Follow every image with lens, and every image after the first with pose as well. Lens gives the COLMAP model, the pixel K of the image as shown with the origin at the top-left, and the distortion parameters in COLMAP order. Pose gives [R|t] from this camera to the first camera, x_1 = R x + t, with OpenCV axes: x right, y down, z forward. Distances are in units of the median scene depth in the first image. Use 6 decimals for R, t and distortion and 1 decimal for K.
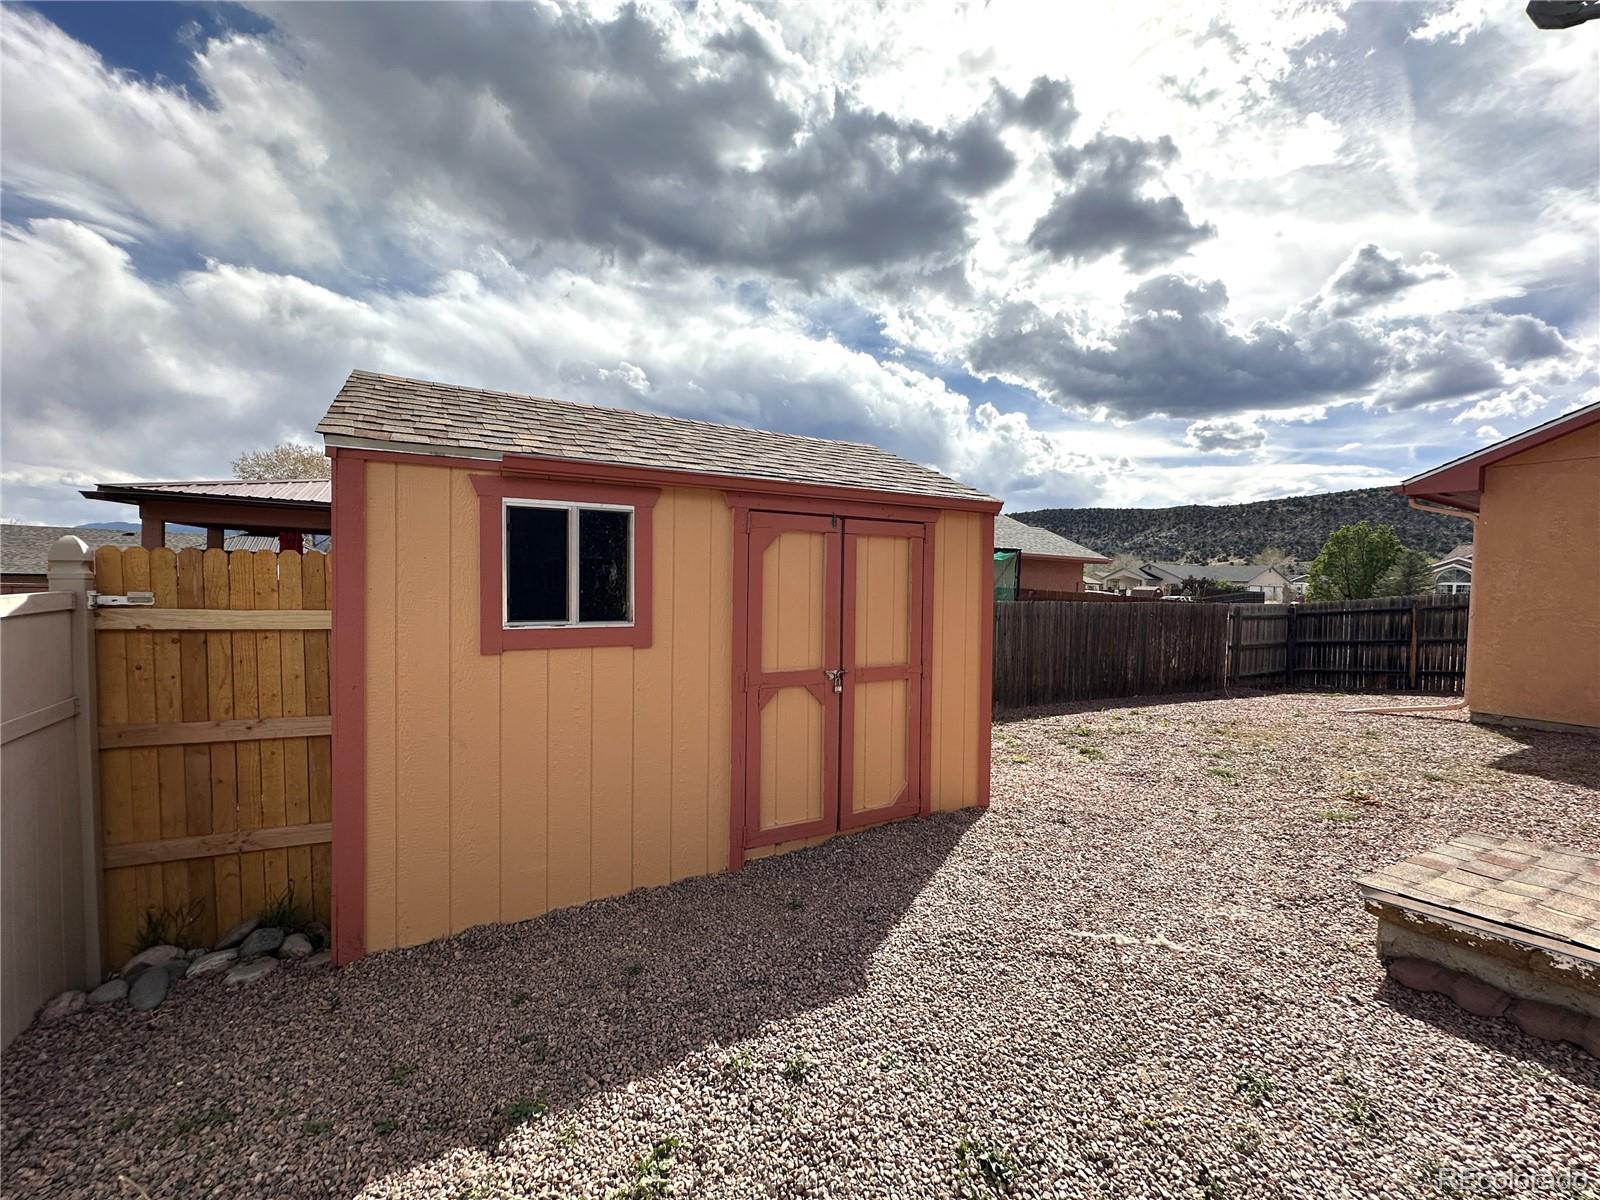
lens RADIAL K [[640.1, 0, 800.0], [0, 640.1, 600.0], [0, 0, 1]] dist [-0.001689, -0.000170]
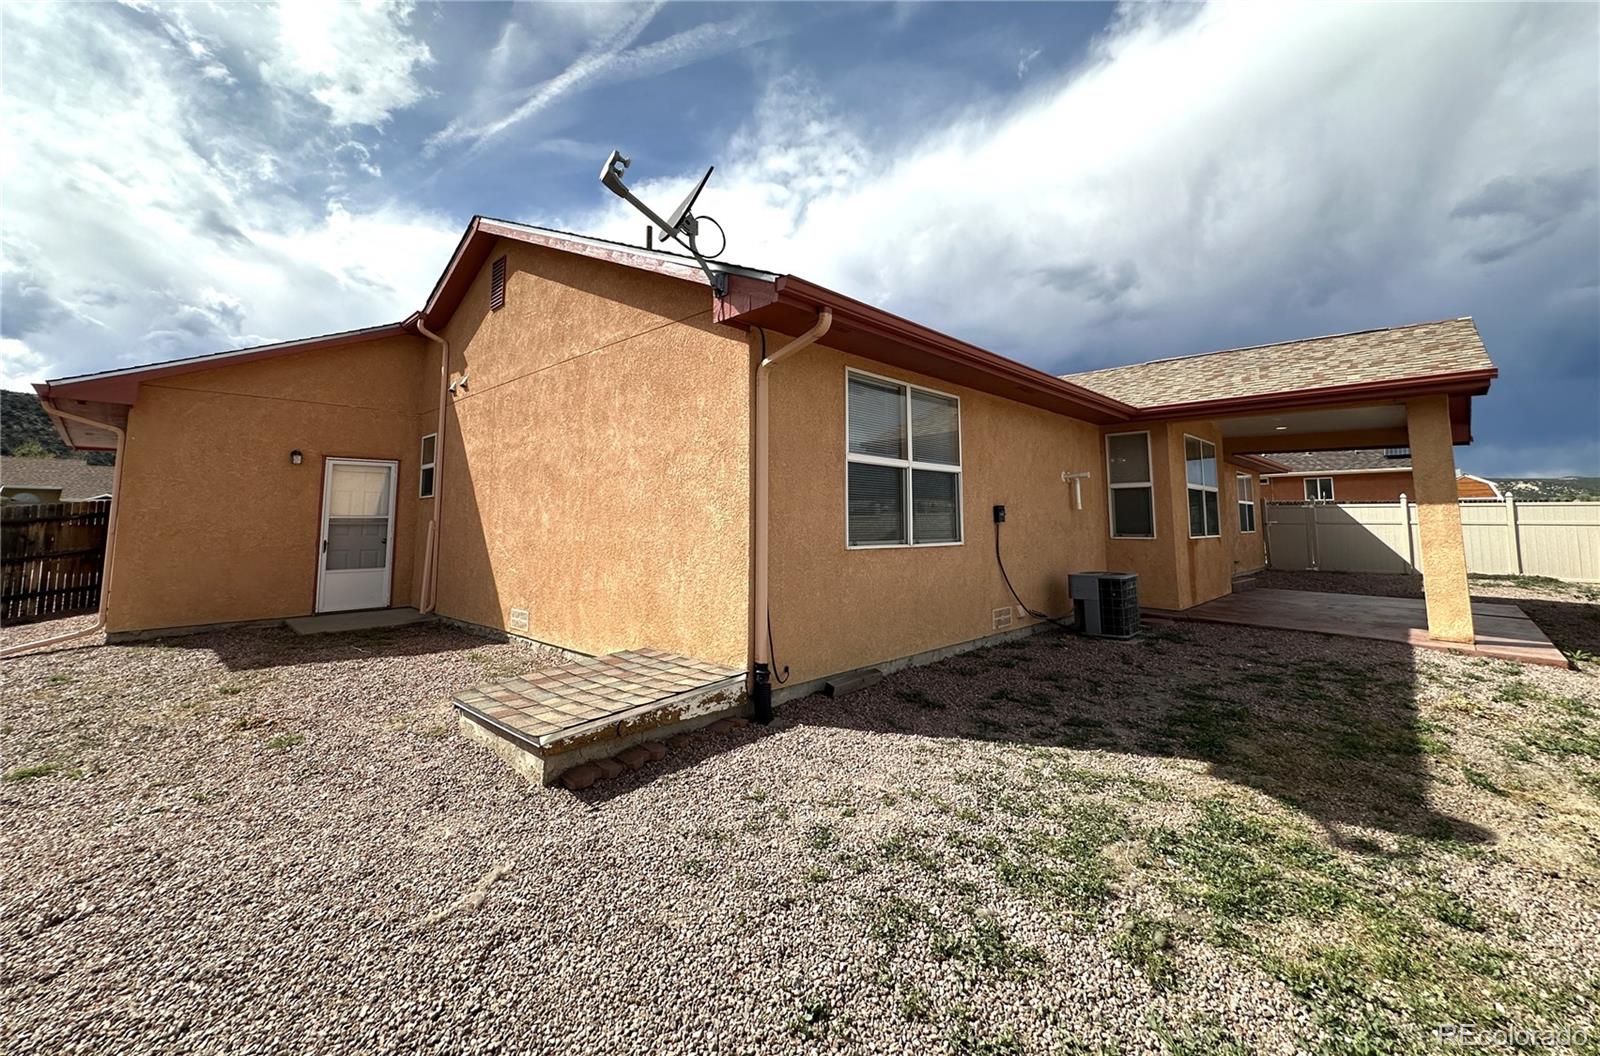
lens RADIAL K [[641.7, 0, 800.0], [0, 641.7, 528.0], [0, 0, 1]] dist [-0.000313, -0.000027]
pose [[-0.354645, -0.015280, 0.934876, -0.271549], [-0.004380, 0.999883, 0.014681, 0.001518], [-0.934991, 0.001112, -0.354671, 0.515894]]
